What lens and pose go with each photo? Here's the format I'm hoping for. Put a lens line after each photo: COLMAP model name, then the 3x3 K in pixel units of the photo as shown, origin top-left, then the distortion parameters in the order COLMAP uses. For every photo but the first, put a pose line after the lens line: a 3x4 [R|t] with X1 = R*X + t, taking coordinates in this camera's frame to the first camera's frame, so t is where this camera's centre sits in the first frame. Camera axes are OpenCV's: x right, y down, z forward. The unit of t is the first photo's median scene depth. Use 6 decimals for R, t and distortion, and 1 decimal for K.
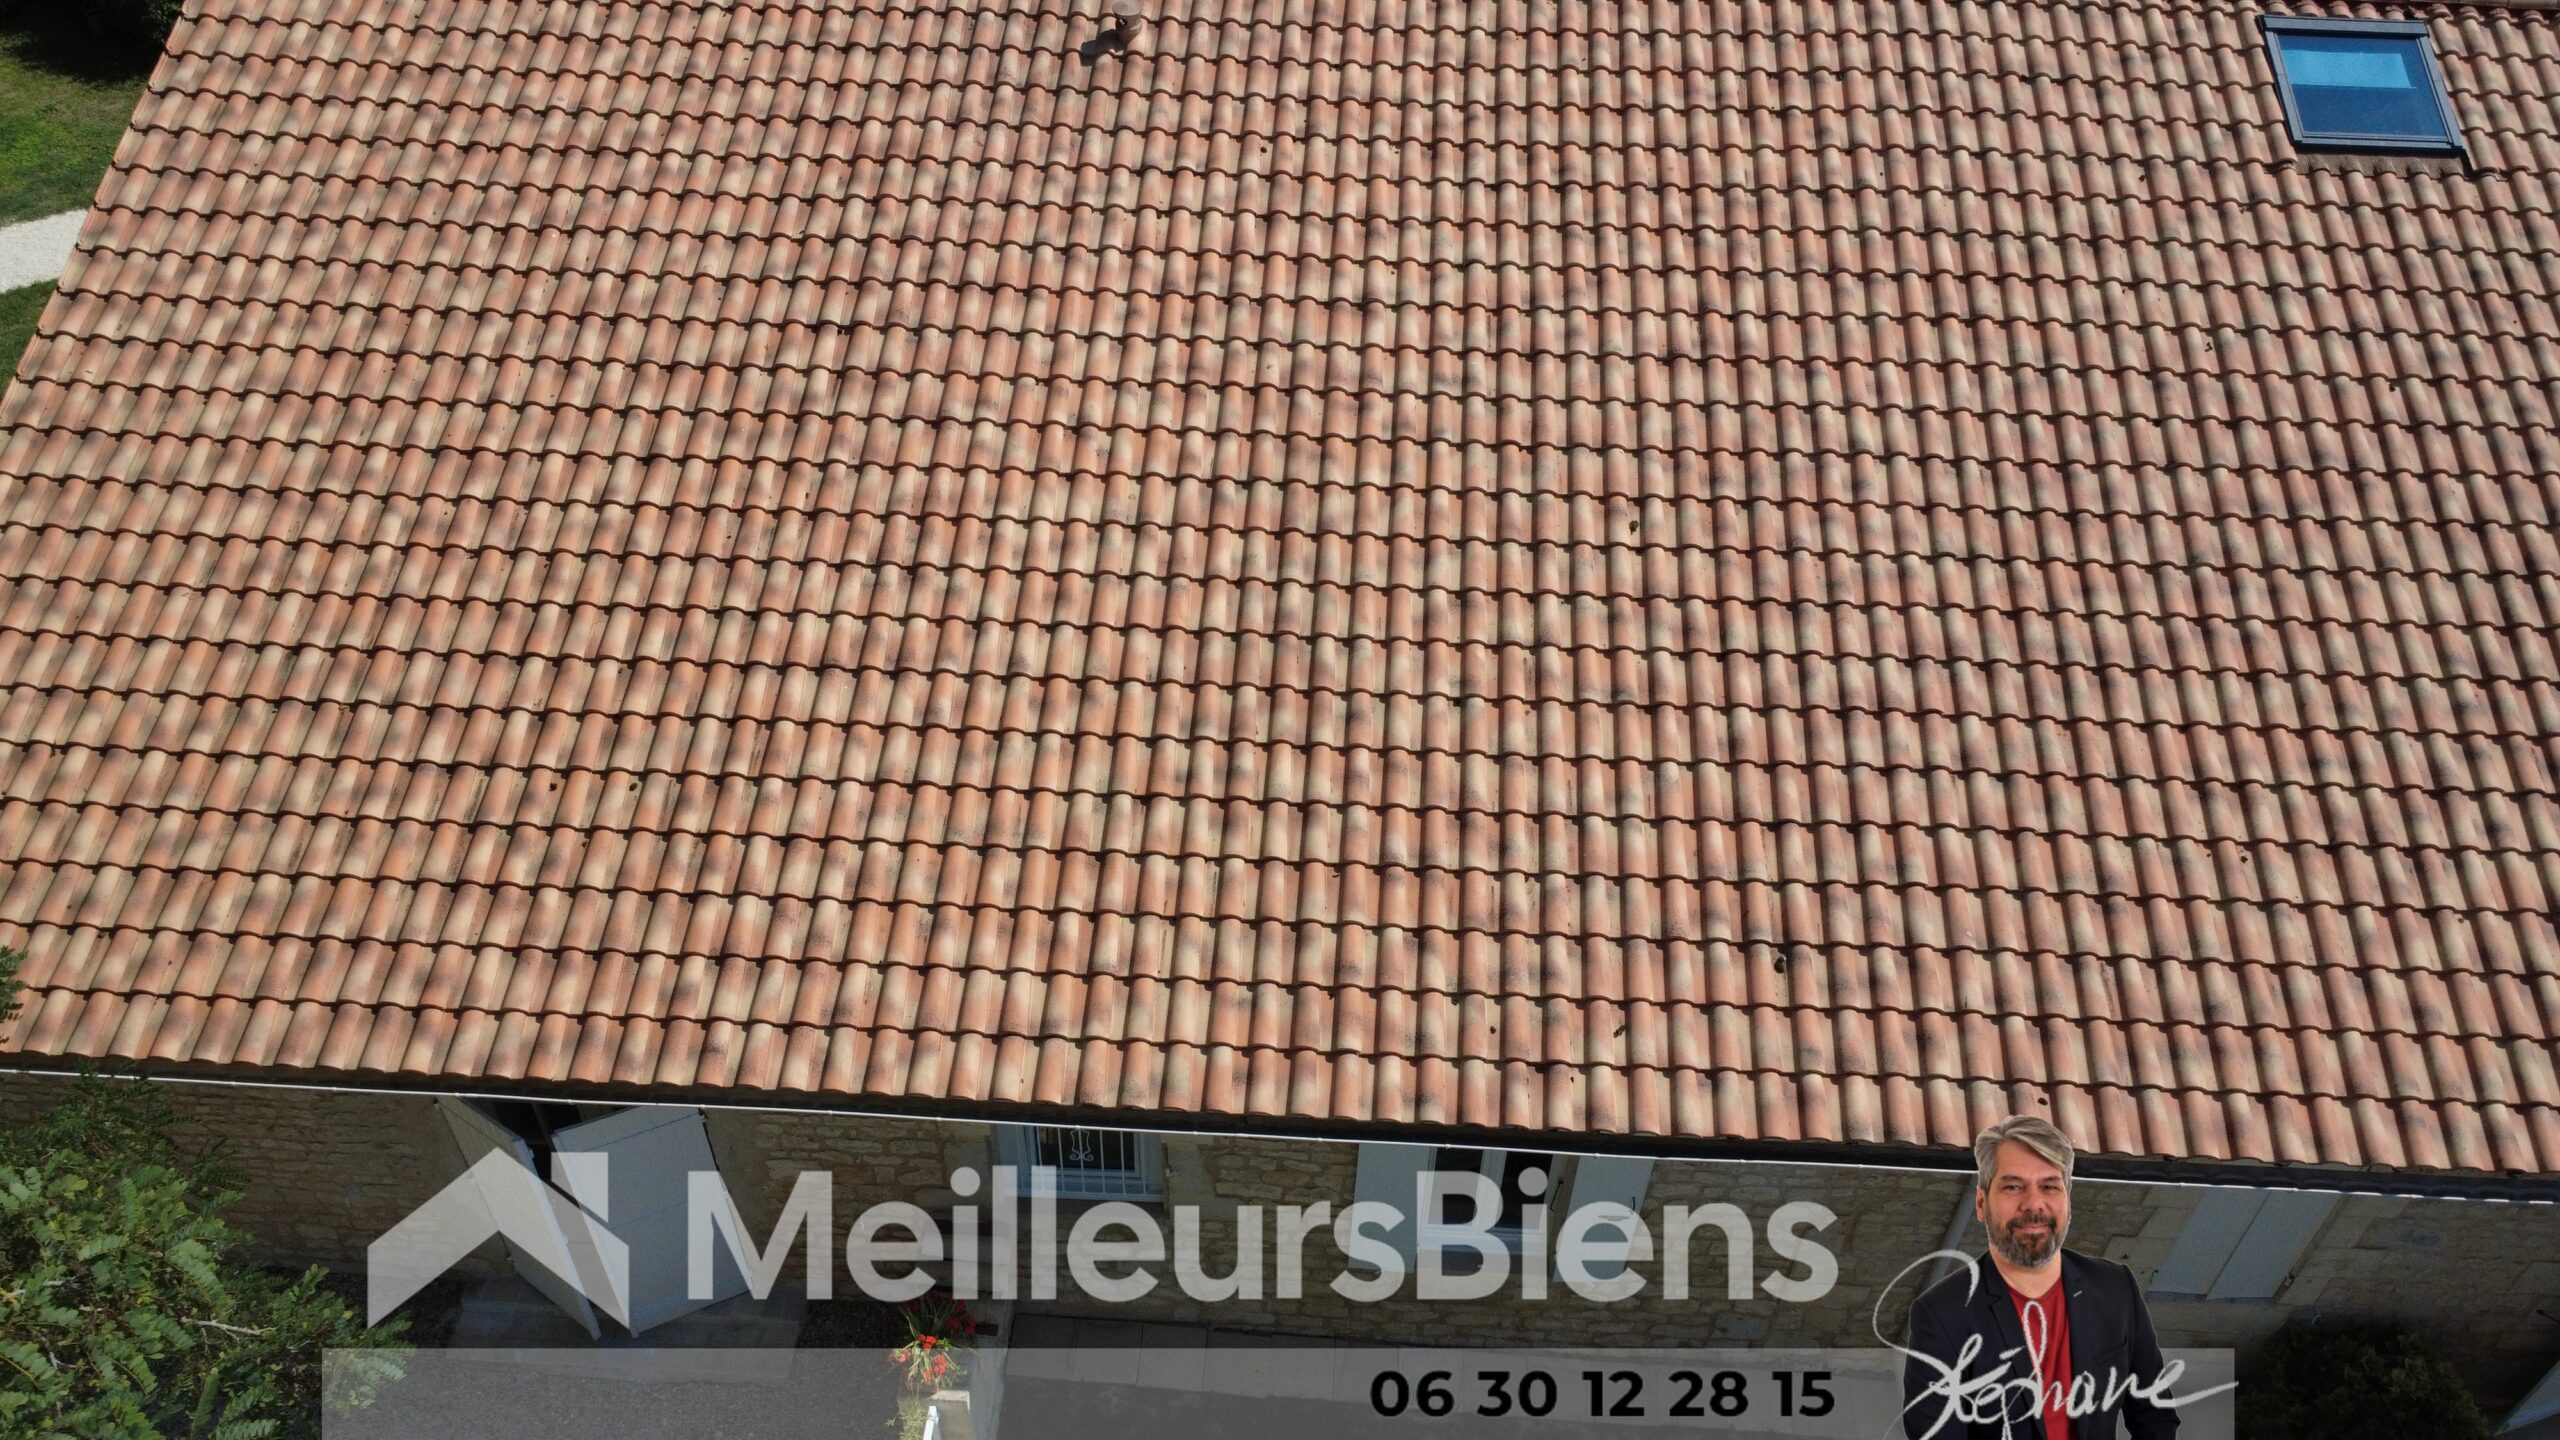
lens RADIAL K [[1937.6, 0, 1280.0], [0, 1937.6, 720.0], [0, 0, 1]] dist [0.001406, 0.002622]
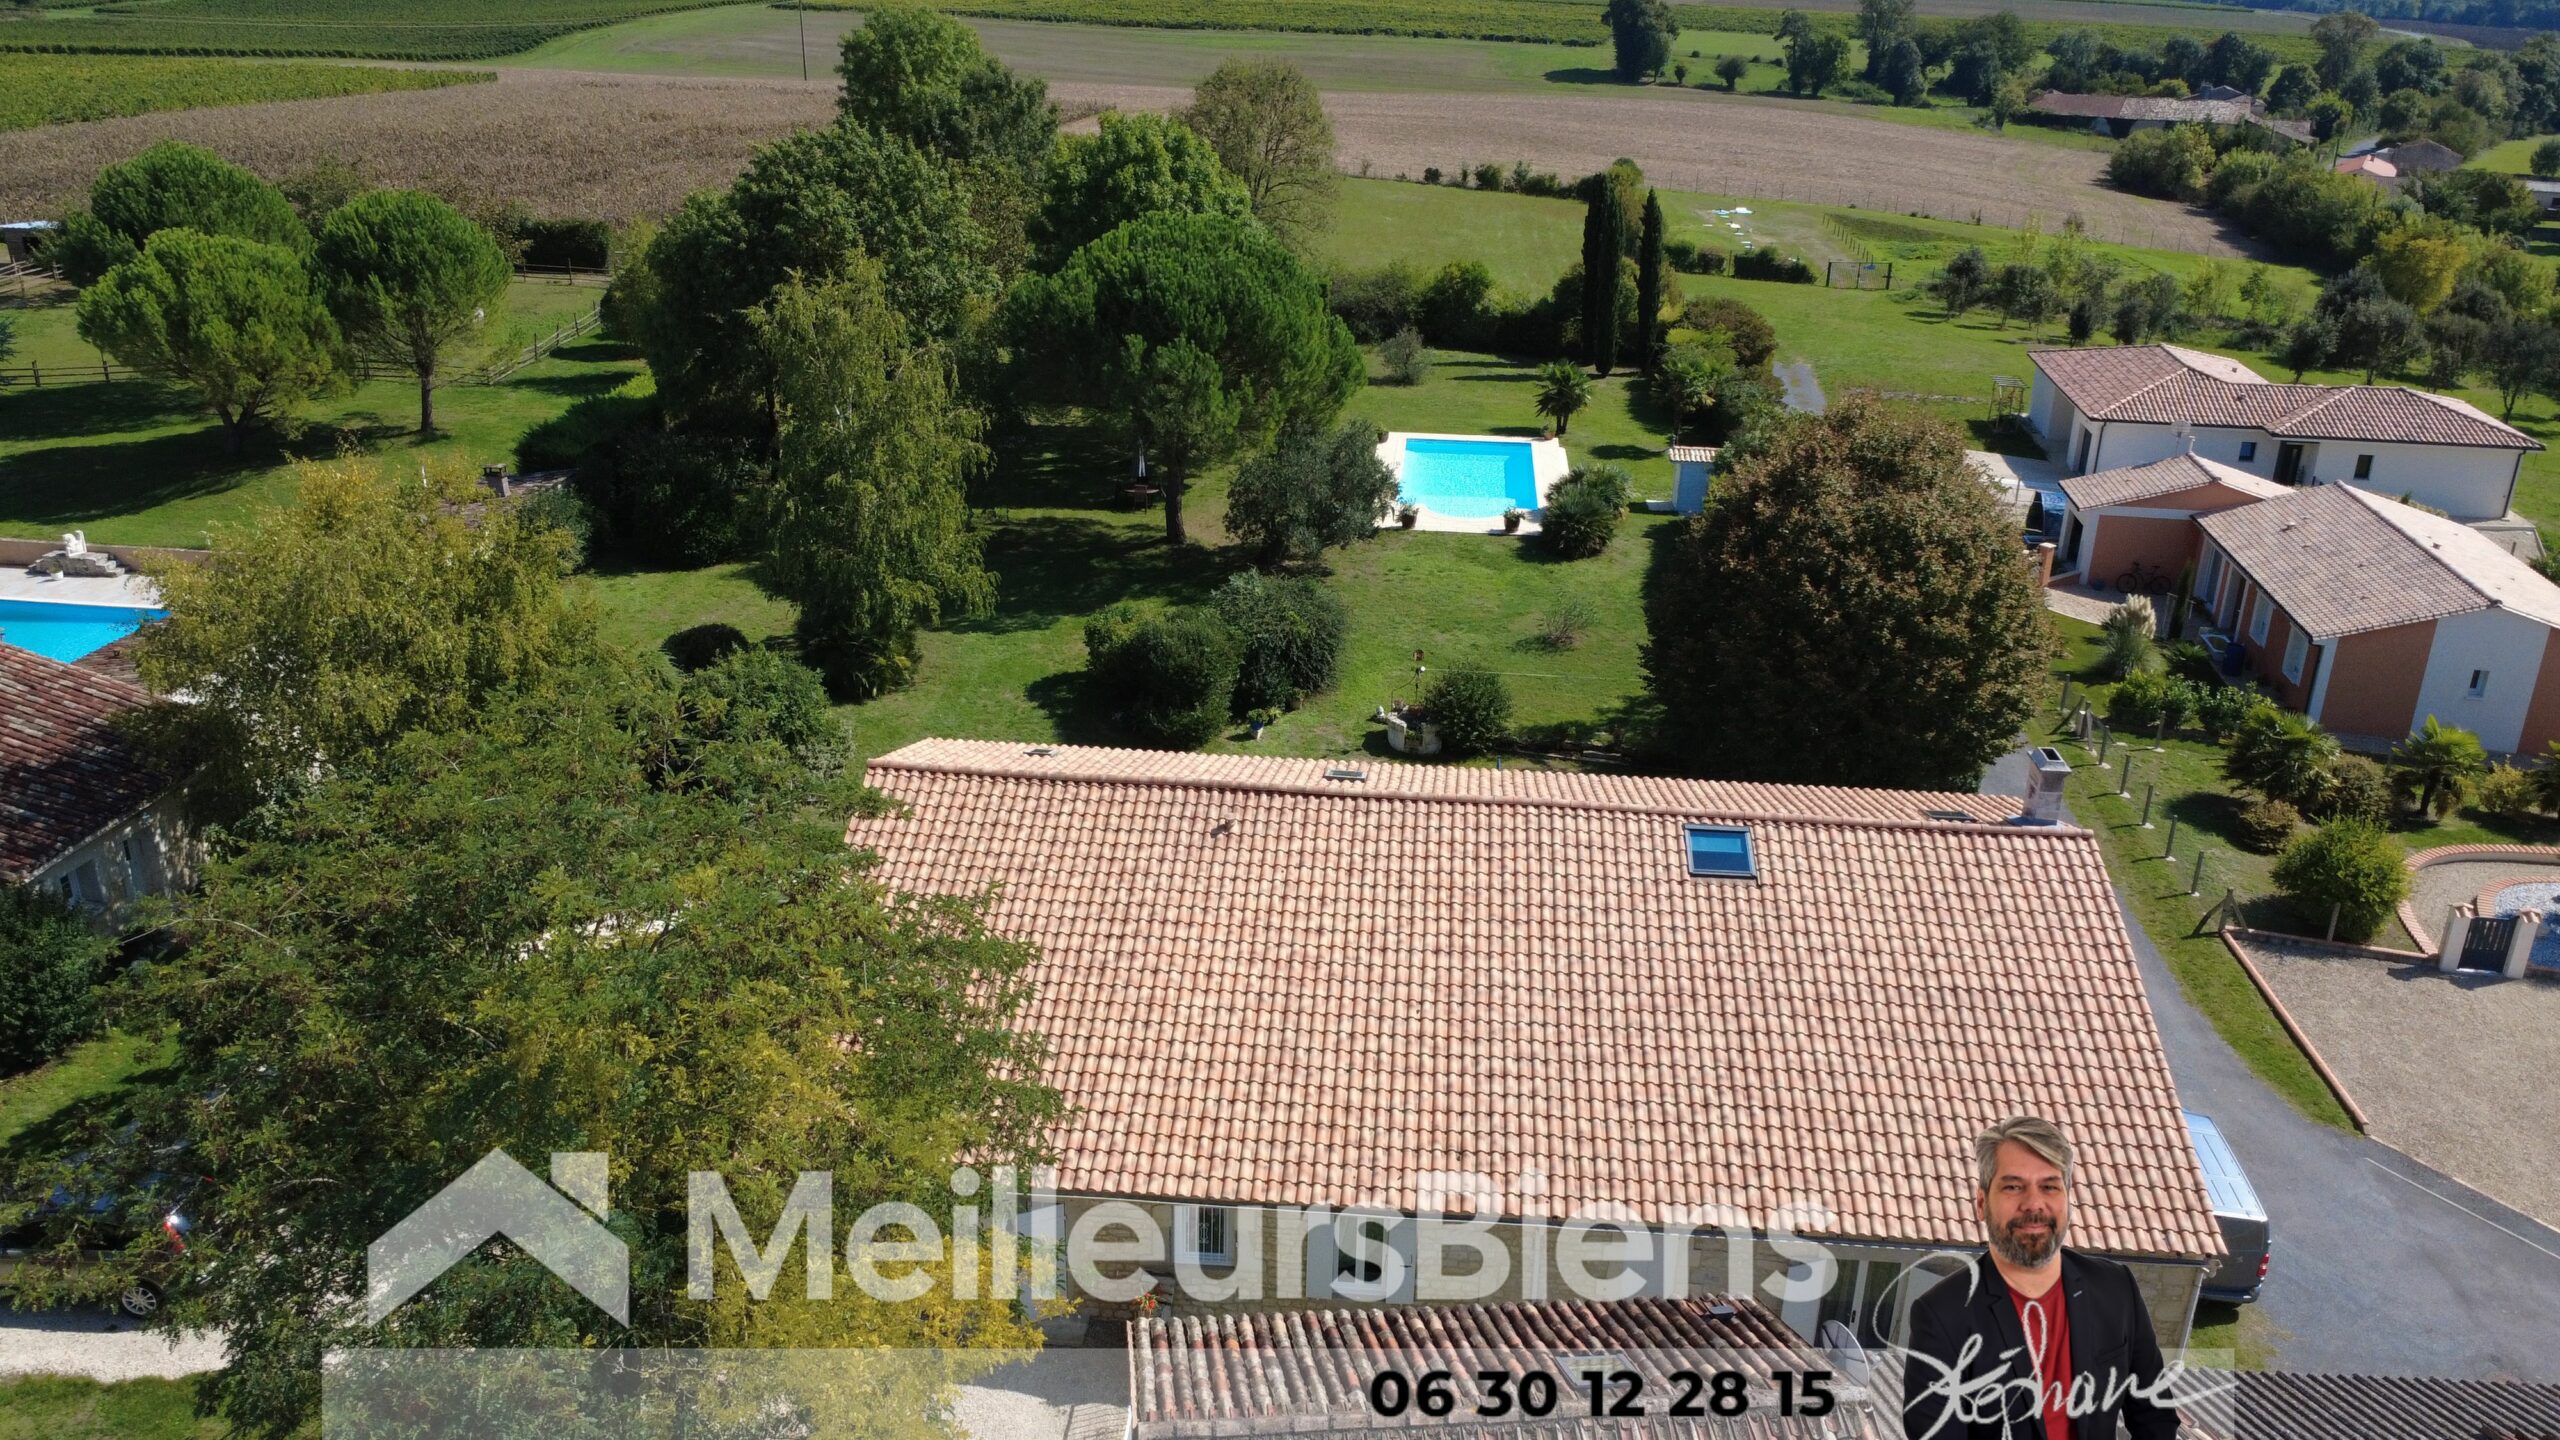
lens RADIAL K [[1923.5, 0, 1277.3], [0, 1923.5, 722.9], [0, 0, 1]] dist [0.002943, 0.004289]
pose [[0.999477, 0.007633, -0.031439, 0.067799], [-0.017971, 0.939052, -0.343305, 0.420759], [0.026902, 0.343691, 0.938697, -1.553156]]
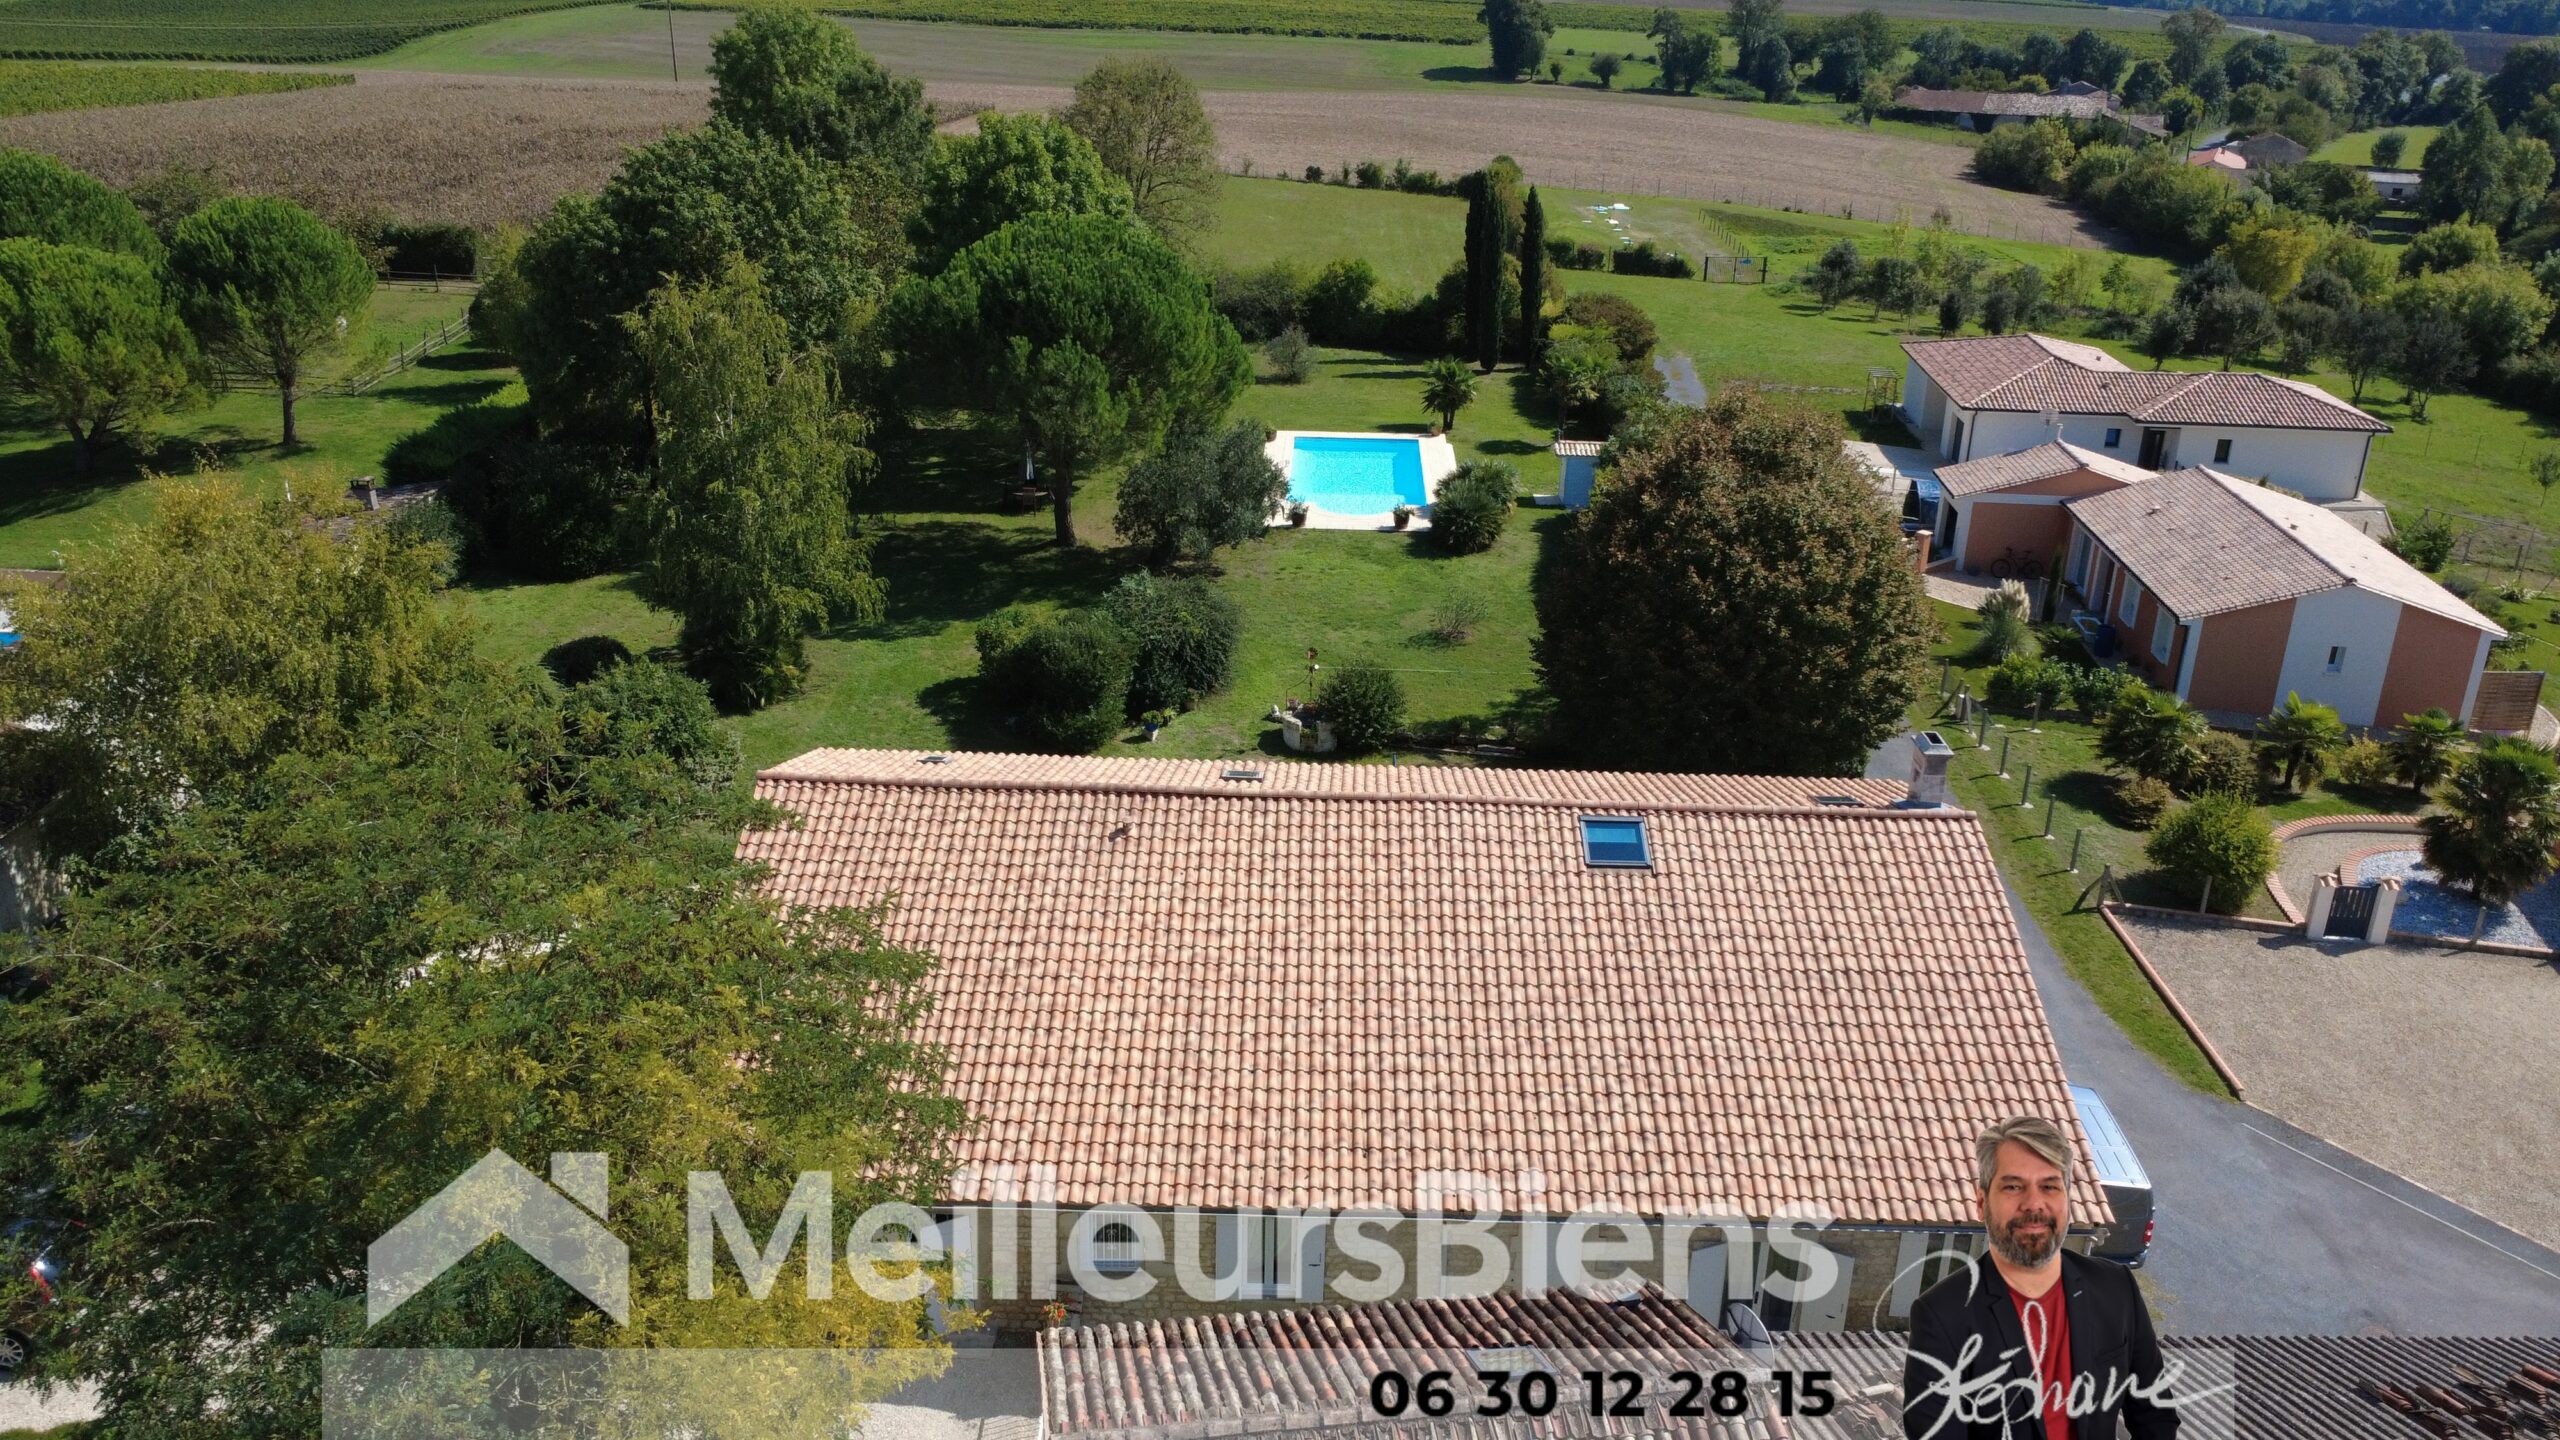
lens RADIAL K [[1923.5, 0, 1277.3], [0, 1923.5, 722.9], [0, 0, 1]] dist [0.002943, 0.004289]
pose [[0.999601, -0.015124, 0.023867, 0.064057], [0.022393, 0.939165, -0.342735, 0.416908], [-0.017231, 0.343133, 0.939129, -1.549177]]
